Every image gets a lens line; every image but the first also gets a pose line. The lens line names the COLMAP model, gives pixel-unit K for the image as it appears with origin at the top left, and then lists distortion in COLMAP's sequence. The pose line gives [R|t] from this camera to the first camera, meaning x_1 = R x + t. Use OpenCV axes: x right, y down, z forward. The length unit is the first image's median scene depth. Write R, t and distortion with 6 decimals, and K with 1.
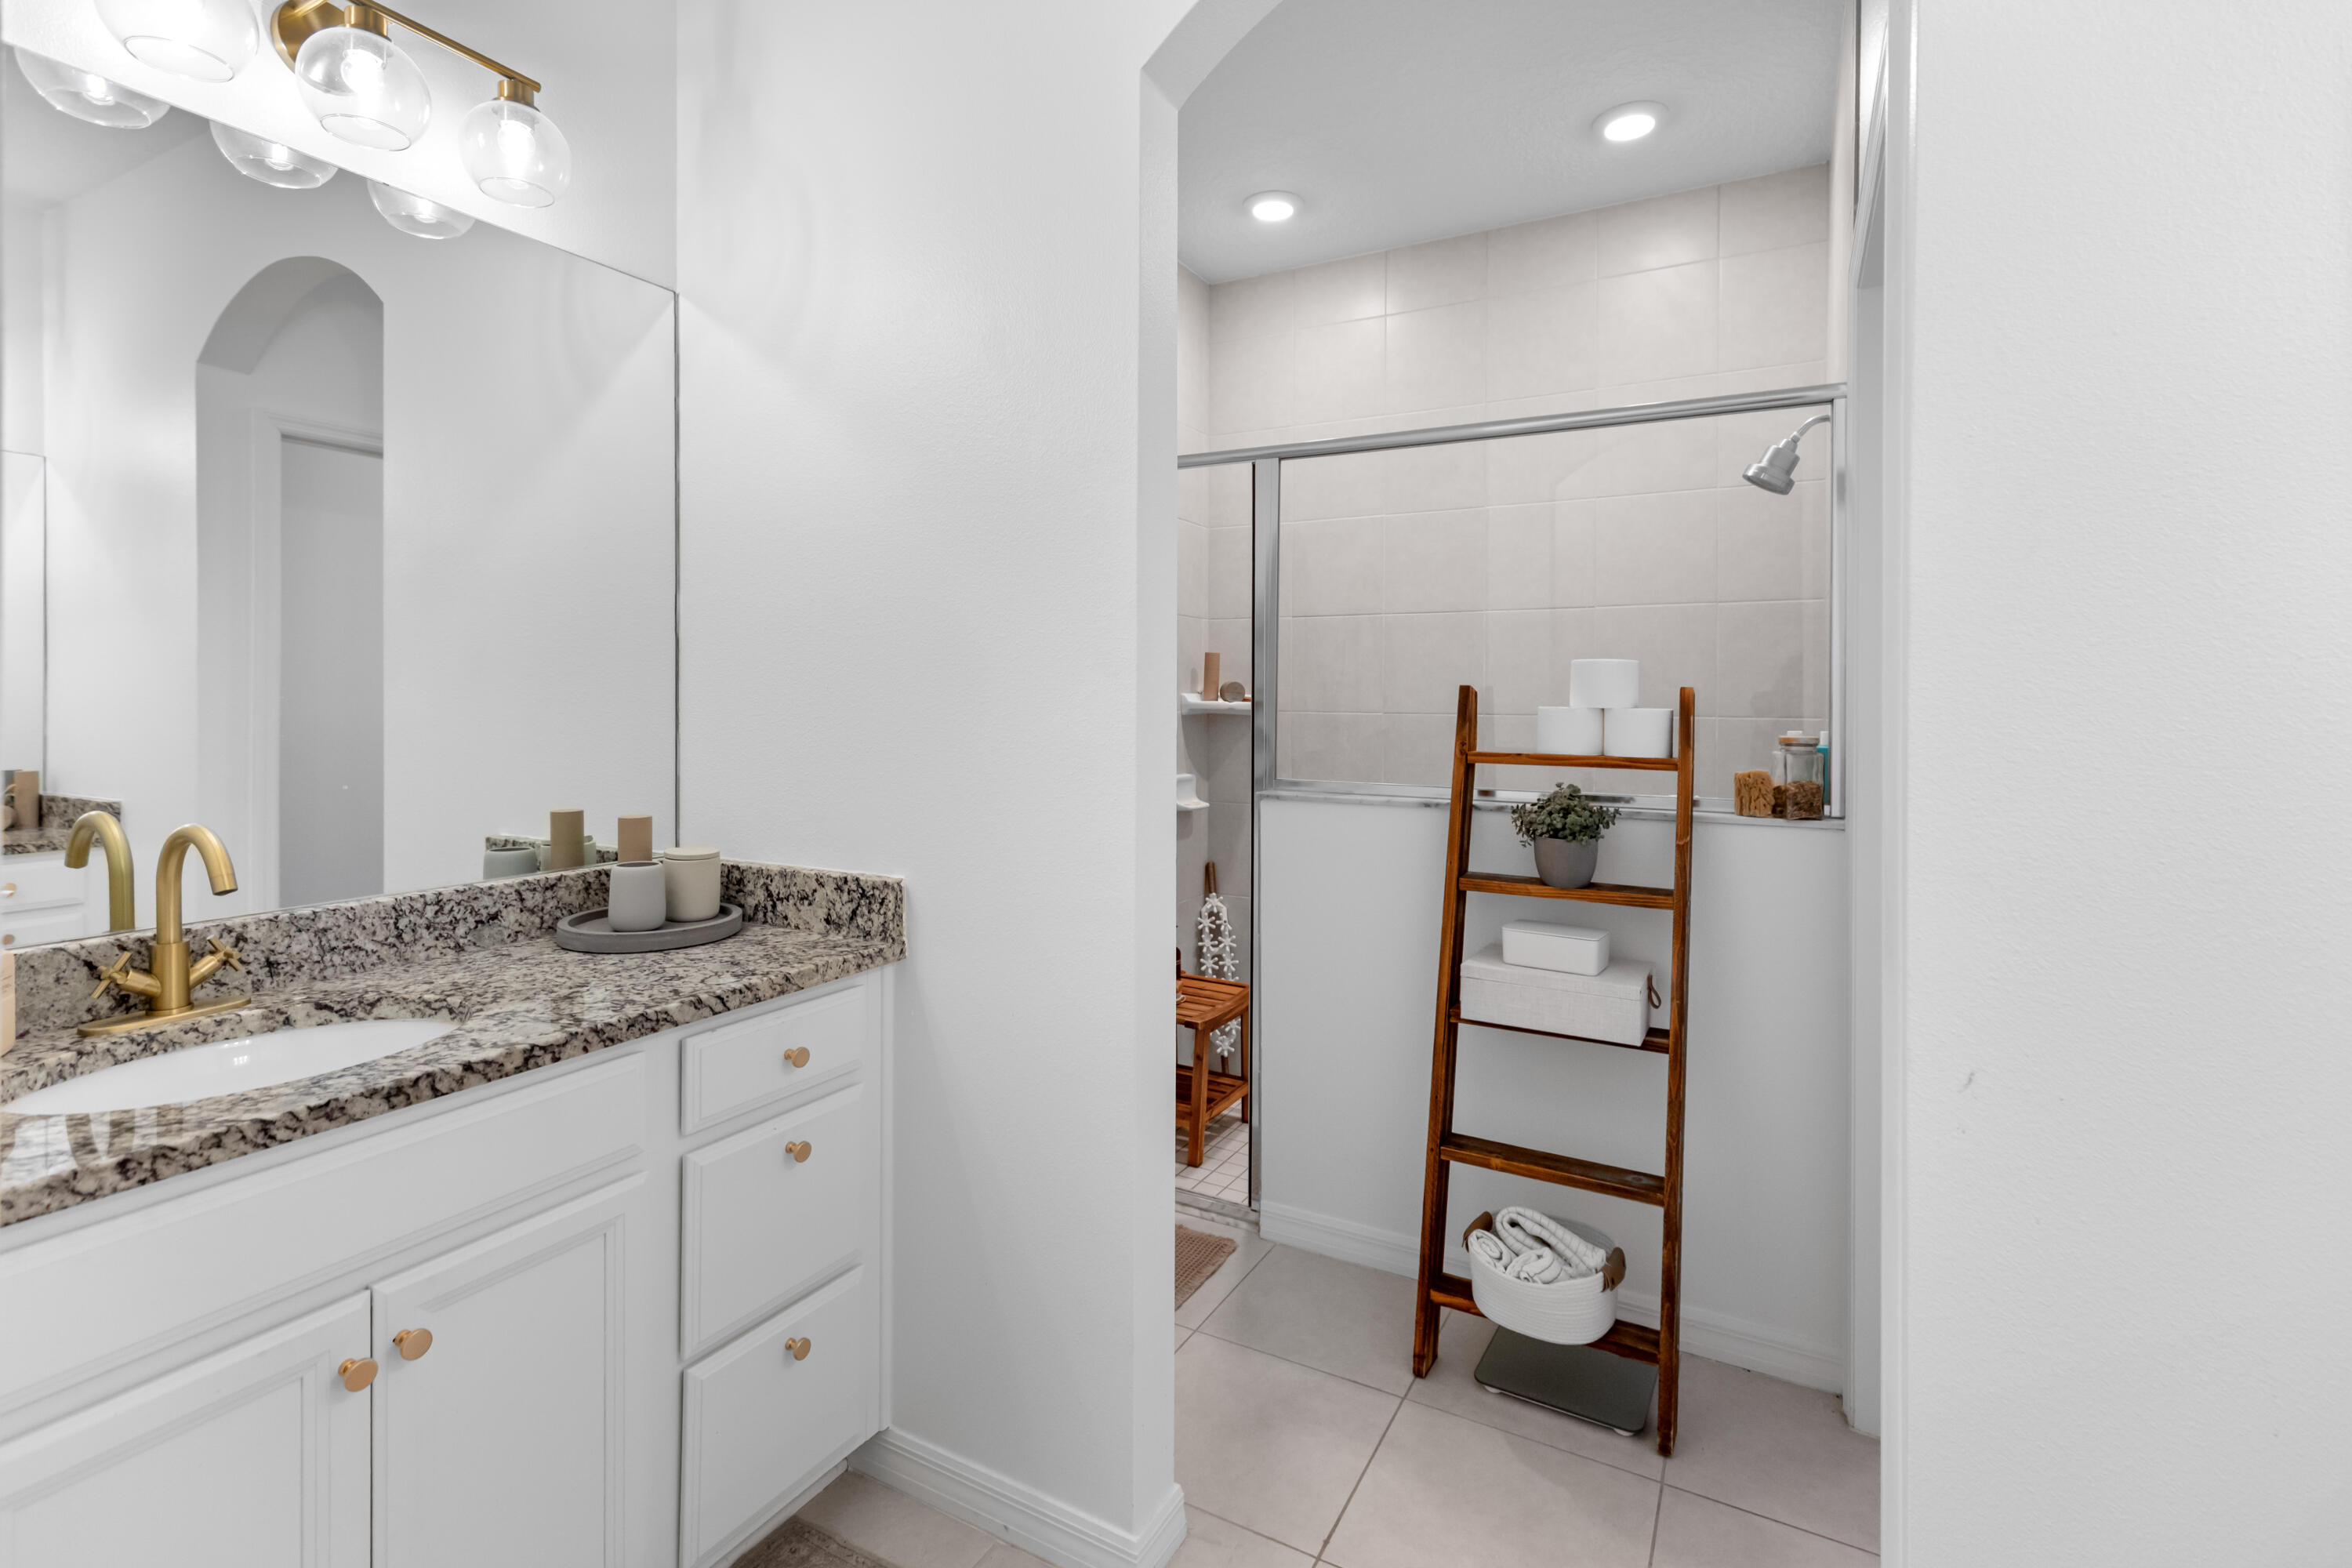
lens RADIAL K [[1103.1, 0, 1174.2], [0, 1103.1, 676.2], [0, 0, 1]] dist [0.002952, -0.000540]
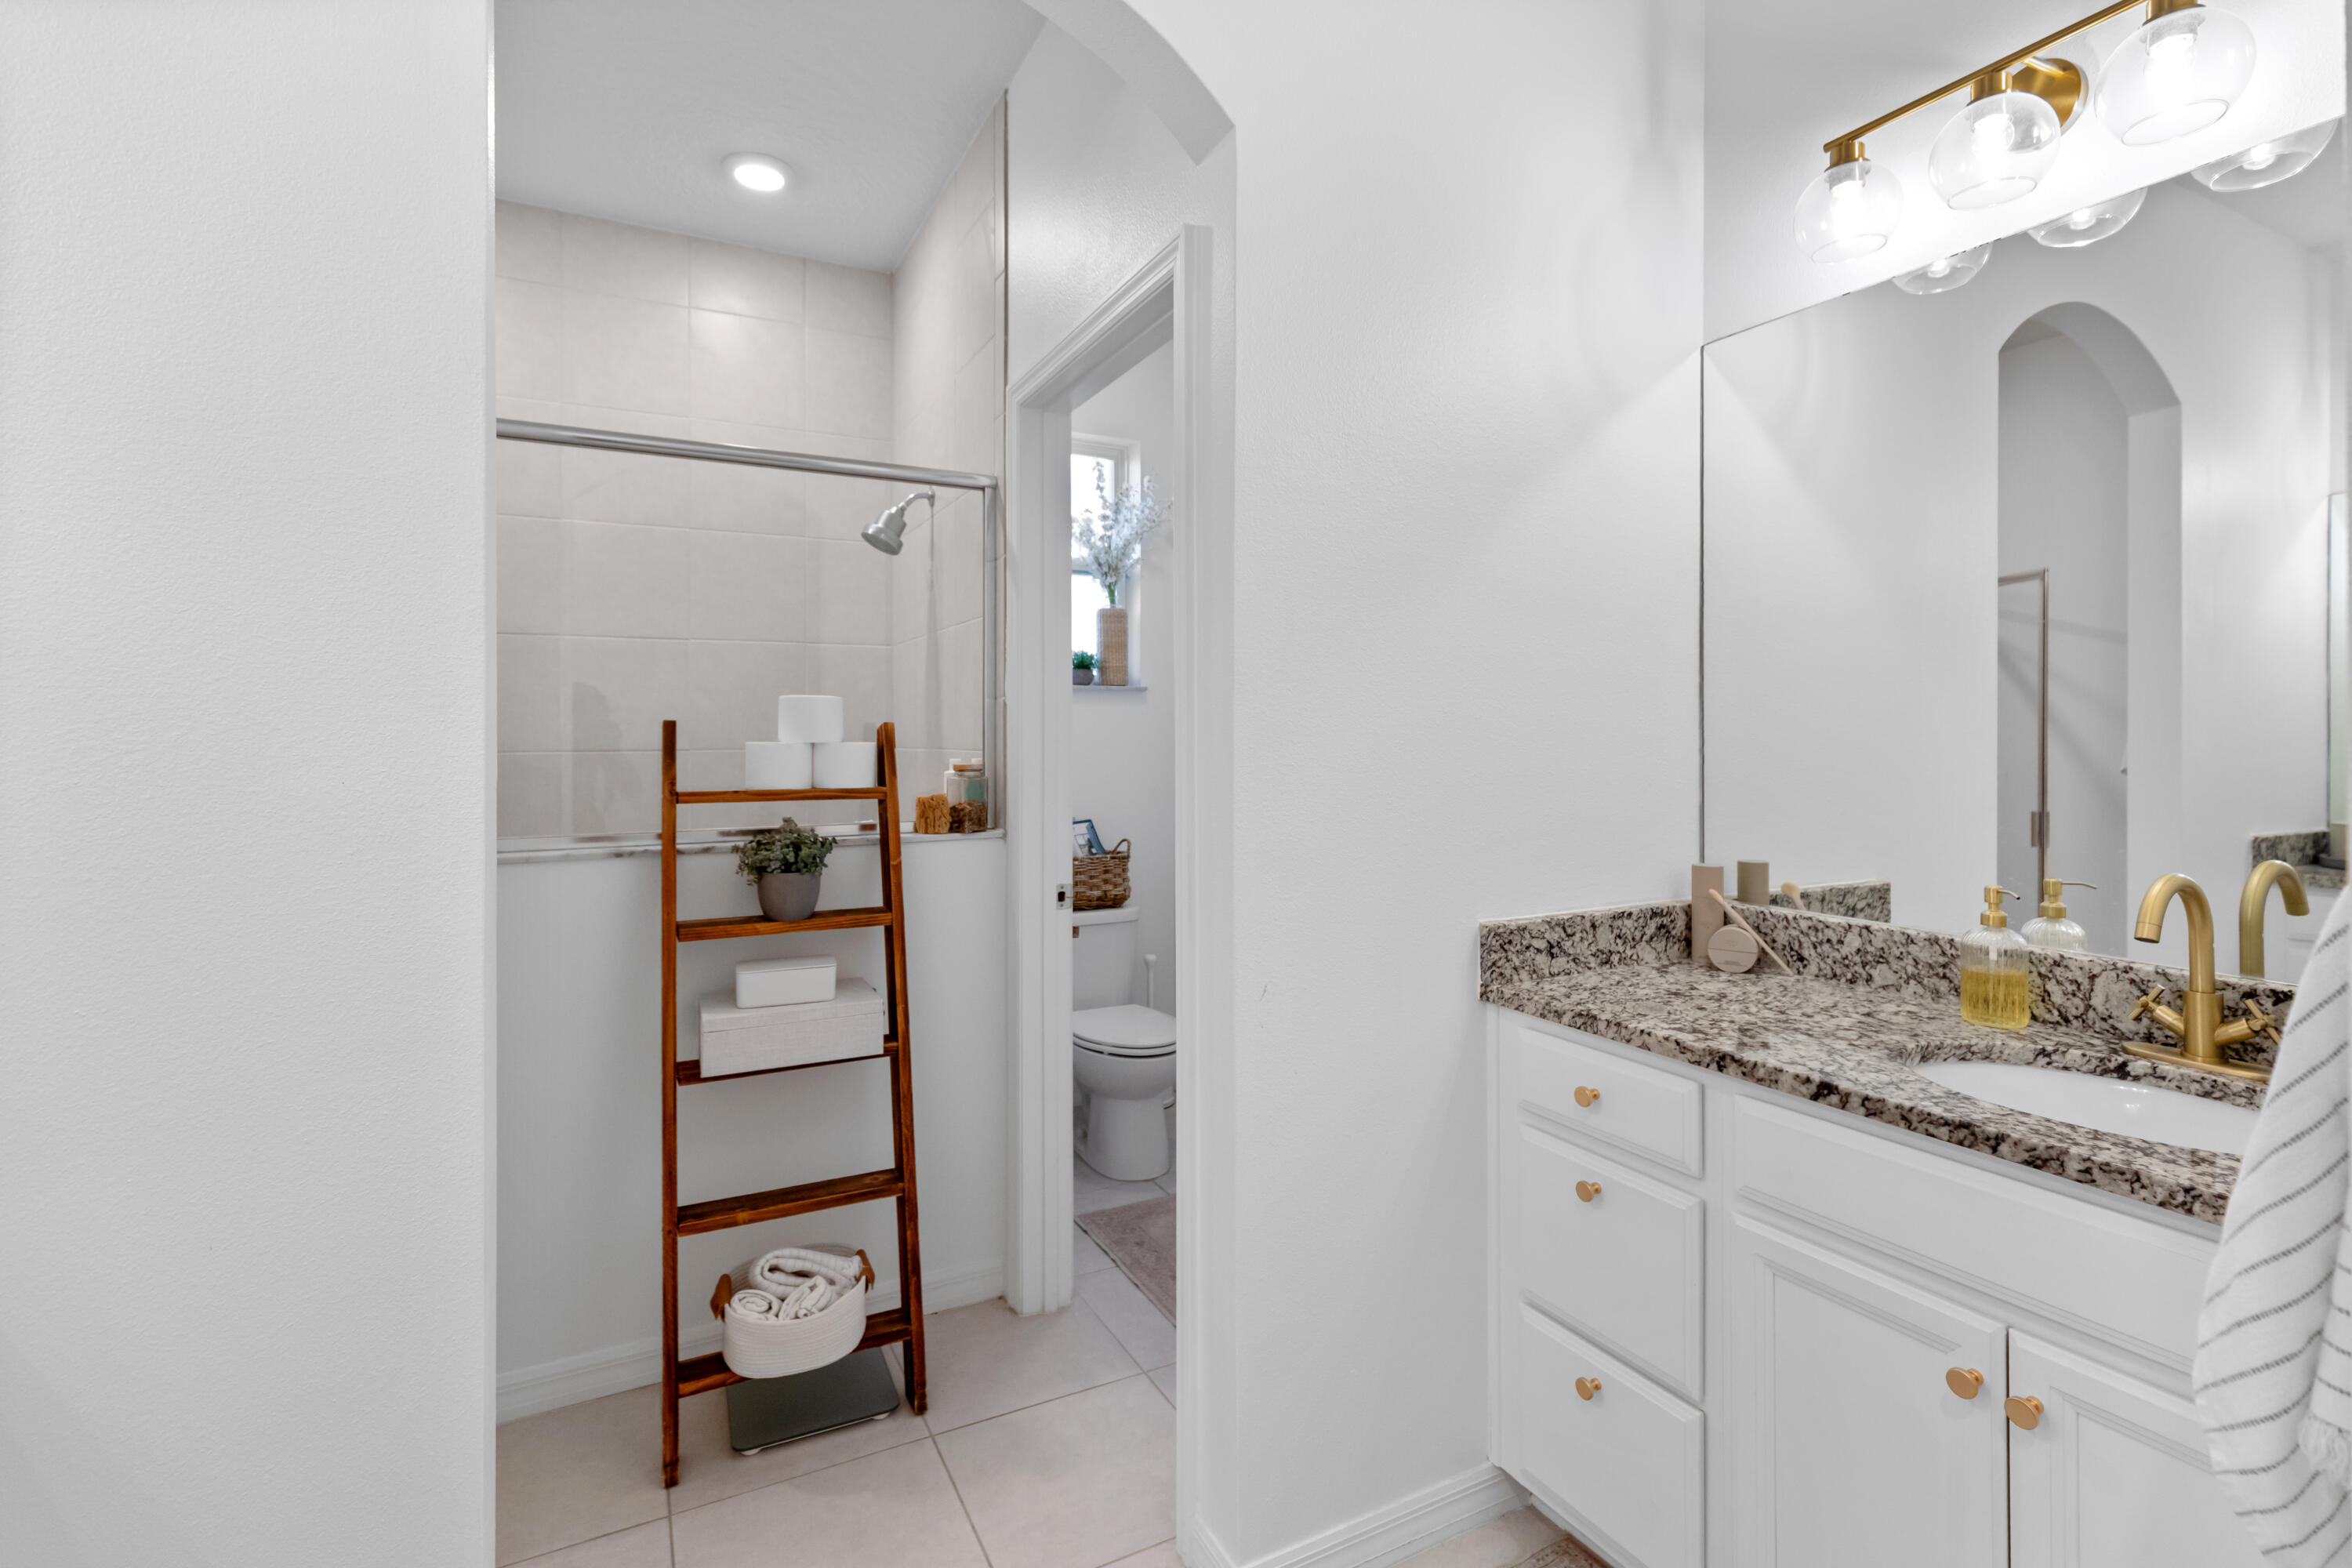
lens RADIAL K [[1083.2, 0, 1188.8], [0, 1083.2, 703.2], [0, 0, 1]] dist [0.002004, -0.000130]
pose [[0.545854, 0.012272, 0.837790, -0.293209], [-0.008356, 0.999923, -0.009203, -0.002004], [-0.837838, -0.001977, 0.545915, 0.158484]]
